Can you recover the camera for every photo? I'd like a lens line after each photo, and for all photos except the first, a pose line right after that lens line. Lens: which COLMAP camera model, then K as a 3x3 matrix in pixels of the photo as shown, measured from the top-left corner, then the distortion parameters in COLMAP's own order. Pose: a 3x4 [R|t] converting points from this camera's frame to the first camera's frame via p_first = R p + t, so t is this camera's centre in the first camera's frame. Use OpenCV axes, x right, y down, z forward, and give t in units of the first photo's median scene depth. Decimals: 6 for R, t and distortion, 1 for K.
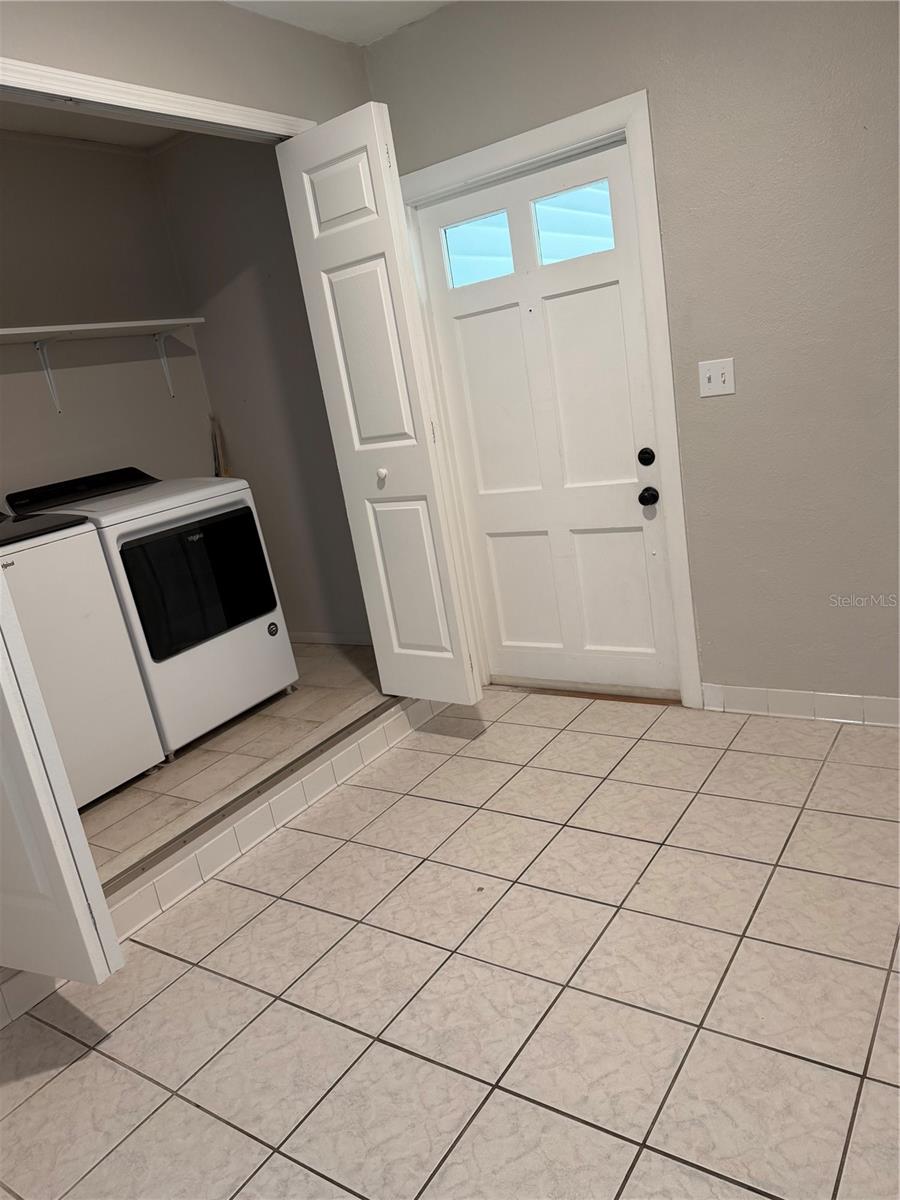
lens RADIAL K [[836.3, 0, 450.0], [0, 836.3, 600.0], [0, 0, 1]] dist [0.215859, -0.396634]
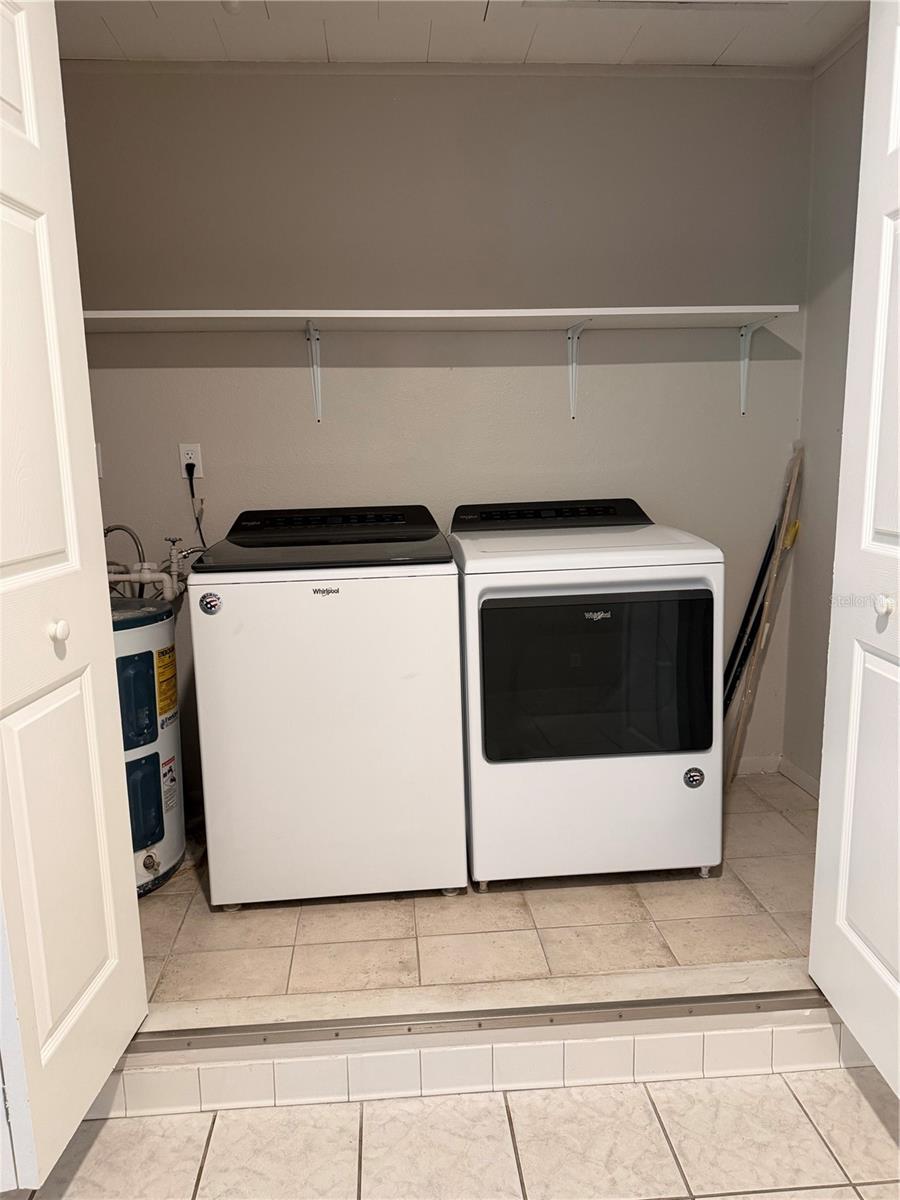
lens RADIAL K [[849.8, 0, 439.8], [0, 849.8, 603.4], [0, 0, 1]] dist [0.072383, -0.107113]
pose [[0.610001, 0.285195, -0.739299, 0.130833], [-0.280702, 0.950258, 0.134966, -0.139122], [0.741017, 0.125193, 0.659713, 0.441004]]
